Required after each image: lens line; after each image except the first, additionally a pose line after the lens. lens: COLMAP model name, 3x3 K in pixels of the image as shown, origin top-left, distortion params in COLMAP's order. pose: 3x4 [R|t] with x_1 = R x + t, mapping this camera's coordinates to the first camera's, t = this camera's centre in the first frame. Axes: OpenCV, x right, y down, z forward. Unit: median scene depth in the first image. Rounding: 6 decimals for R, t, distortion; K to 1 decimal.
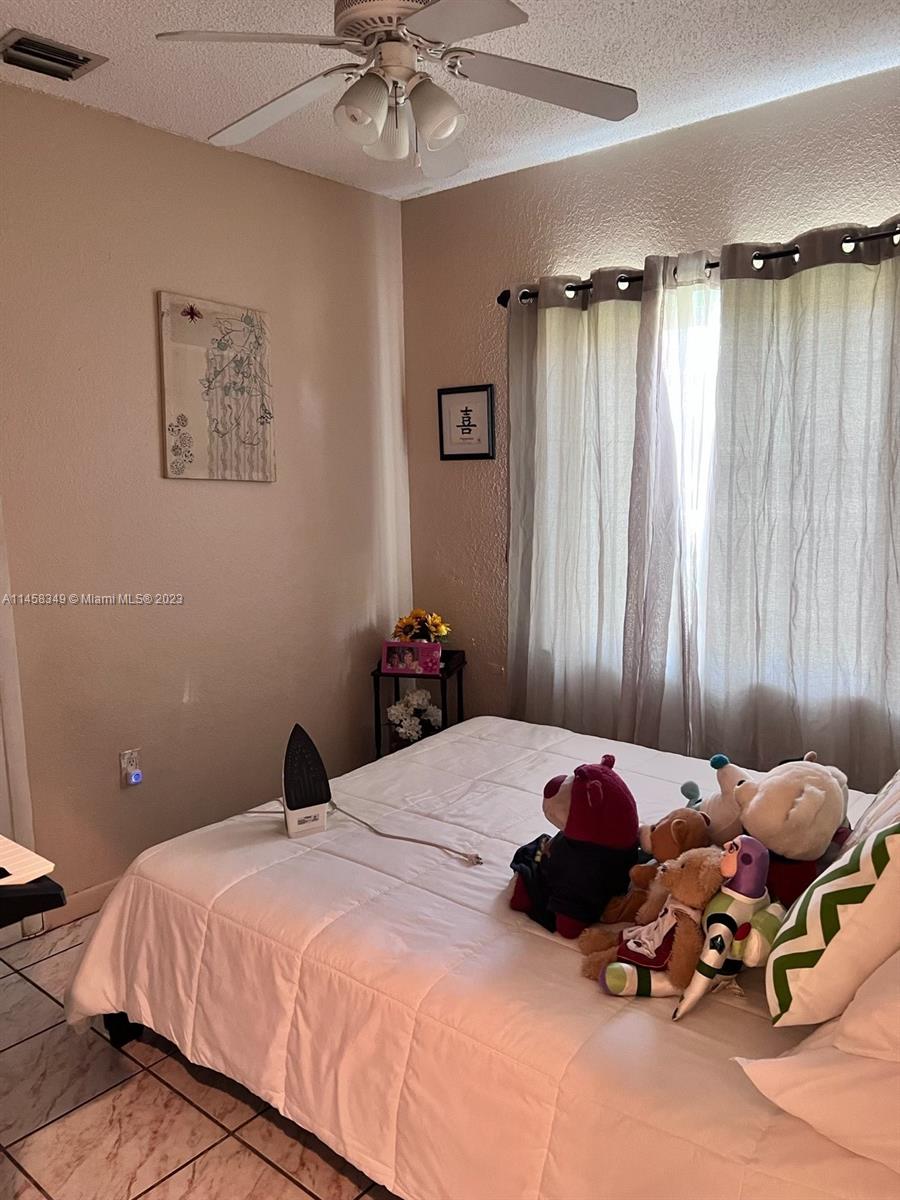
lens RADIAL K [[925.4, 0, 450.0], [0, 925.4, 600.0], [0, 0, 1]] dist [0.193142, -0.001034]
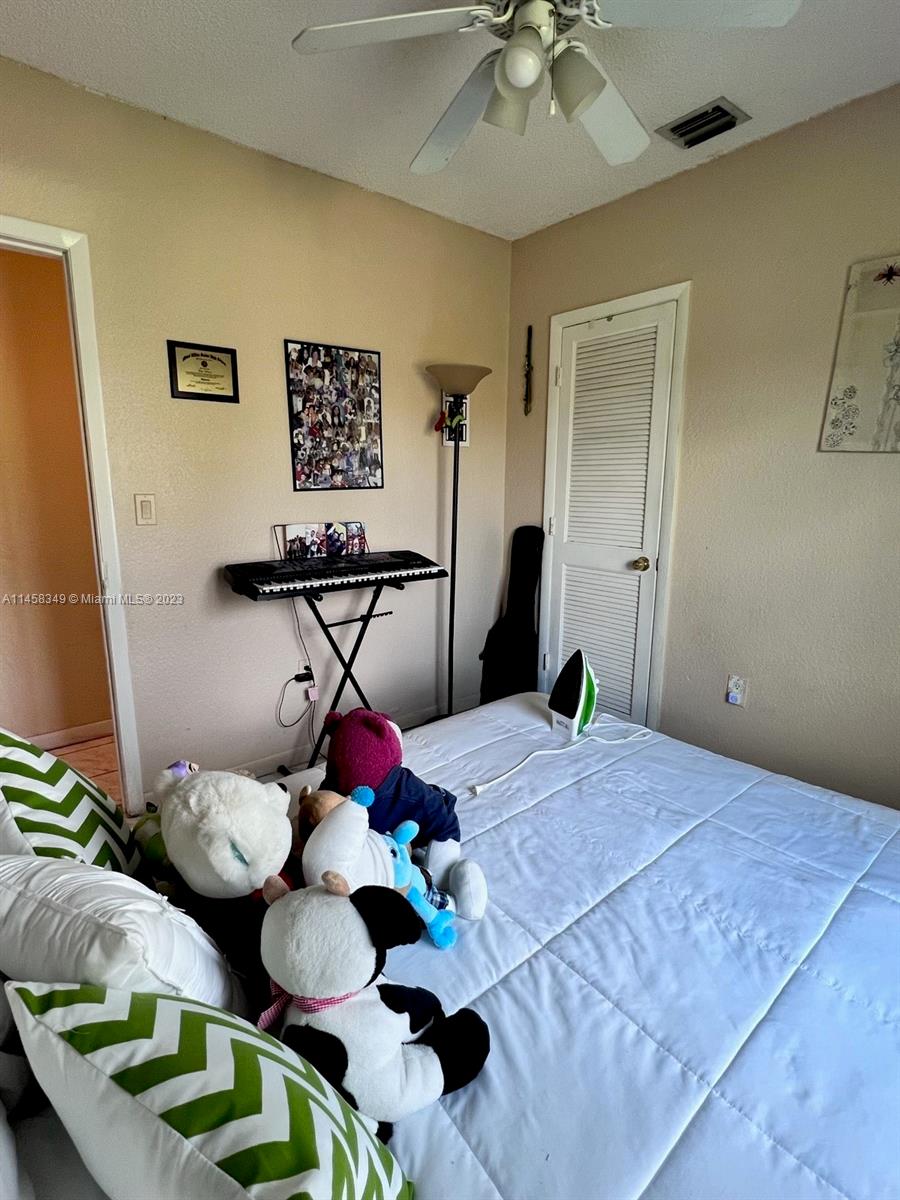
lens RADIAL K [[587.2, 0, 450.0], [0, 587.2, 600.0], [0, 0, 1]] dist [0.024037, 0.000117]
pose [[-0.138100, 0.222040, -0.965208, 0.437771], [-0.163633, 0.956038, 0.243343, -0.063387], [0.976807, 0.191546, -0.095696, 0.691990]]
